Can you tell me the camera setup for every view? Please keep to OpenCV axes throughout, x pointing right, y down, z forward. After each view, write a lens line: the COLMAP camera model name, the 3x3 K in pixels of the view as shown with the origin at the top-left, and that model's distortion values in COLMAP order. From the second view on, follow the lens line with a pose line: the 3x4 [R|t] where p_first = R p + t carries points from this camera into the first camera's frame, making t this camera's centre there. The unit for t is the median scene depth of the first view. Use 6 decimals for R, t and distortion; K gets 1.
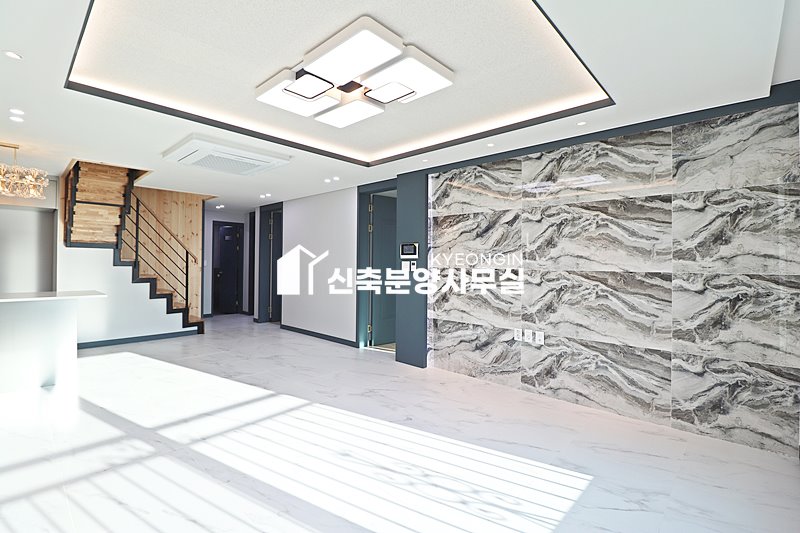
lens RADIAL K [[367.9, 0, 401.7], [0, 367.9, 259.7], [0, 0, 1]] dist [-0.000612, -0.012855]
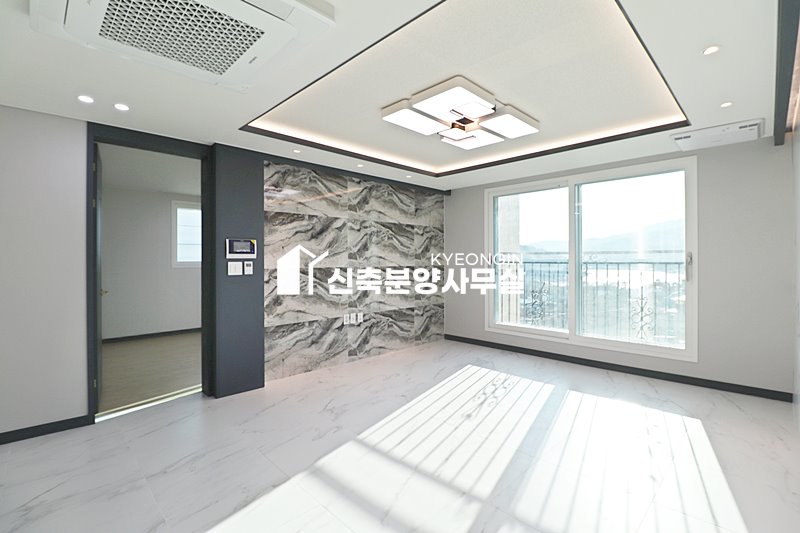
lens RADIAL K [[365.5, 0, 401.6], [0, 365.5, 259.7], [0, 0, 1]] dist [0.000519, -0.013011]
pose [[0.041084, -0.005039, 0.999143, -1.002511], [-0.000817, 0.999987, 0.005077, -0.005733], [-0.999155, -0.001025, 0.041079, 0.841352]]
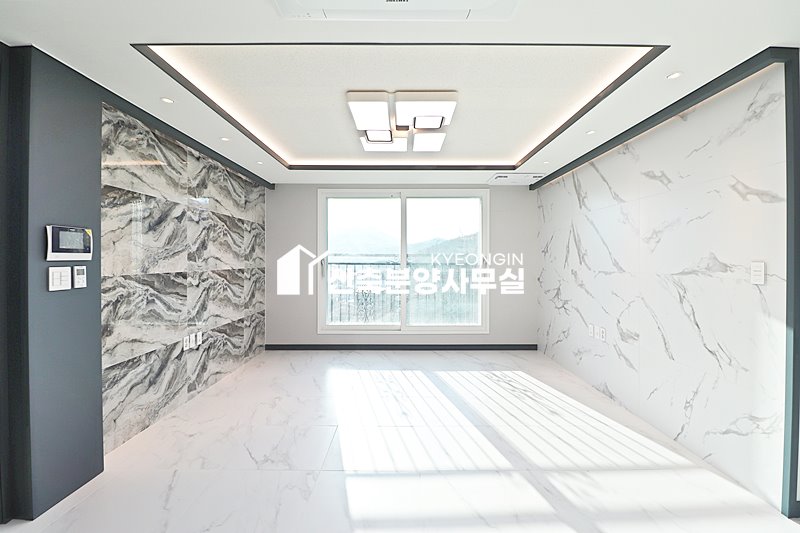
lens RADIAL K [[367.9, 0, 401.7], [0, 367.9, 259.7], [0, 0, 1]] dist [-0.000612, -0.012855]
pose [[-0.677575, -0.008957, 0.735399, -0.783361], [-0.009515, 0.999949, 0.003412, -0.012638], [-0.735392, -0.004685, -0.677625, 1.349323]]
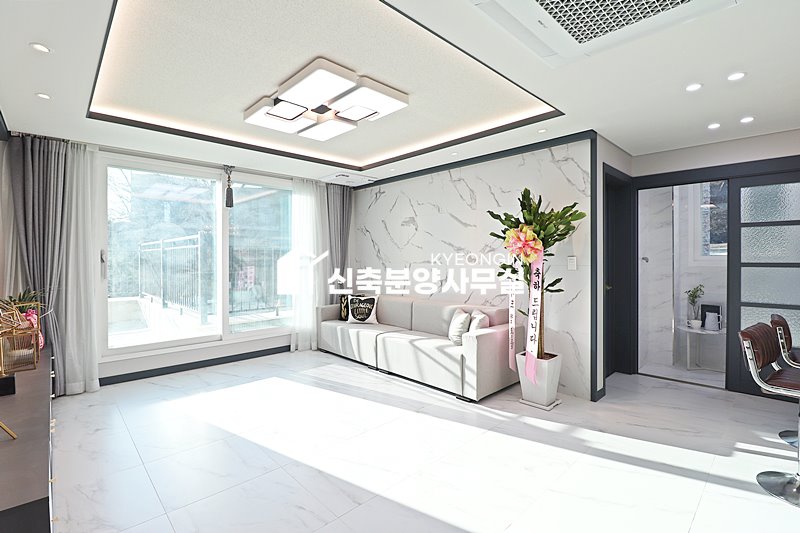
lens RADIAL K [[369.4, 0, 396.9], [0, 369.4, 258.7], [0, 0, 1]] dist [0.002817, -0.012069]
pose [[-0.997706, -0.005484, 0.067471, -0.339140], [-0.005619, 0.999983, -0.001804, 0.002027], [-0.067460, -0.002179, -0.997720, 1.559191]]
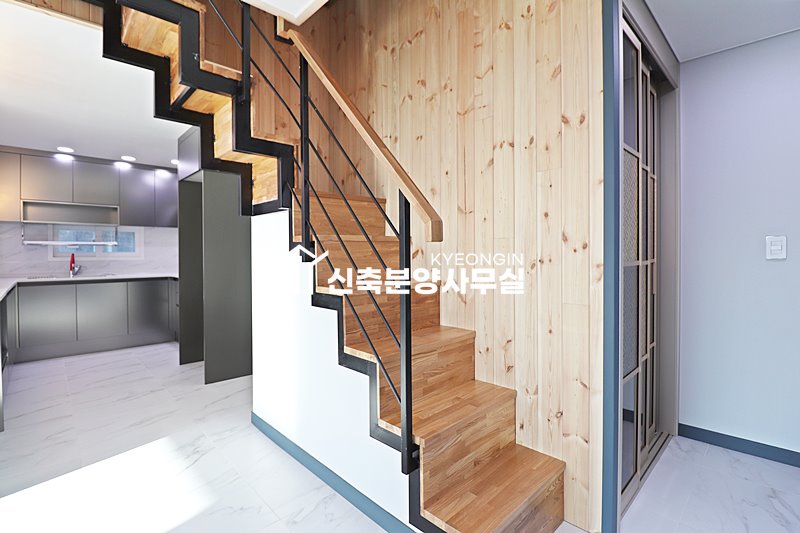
lens RADIAL K [[373.6, 0, 397.5], [0, 373.6, 258.4], [0, 0, 1]] dist [-0.002083, -0.013040]
pose [[-0.055659, 0.004695, -0.998439, -0.641411], [0.005894, 0.999973, 0.004373, 0.031309], [0.998432, -0.005641, -0.055686, 1.789839]]
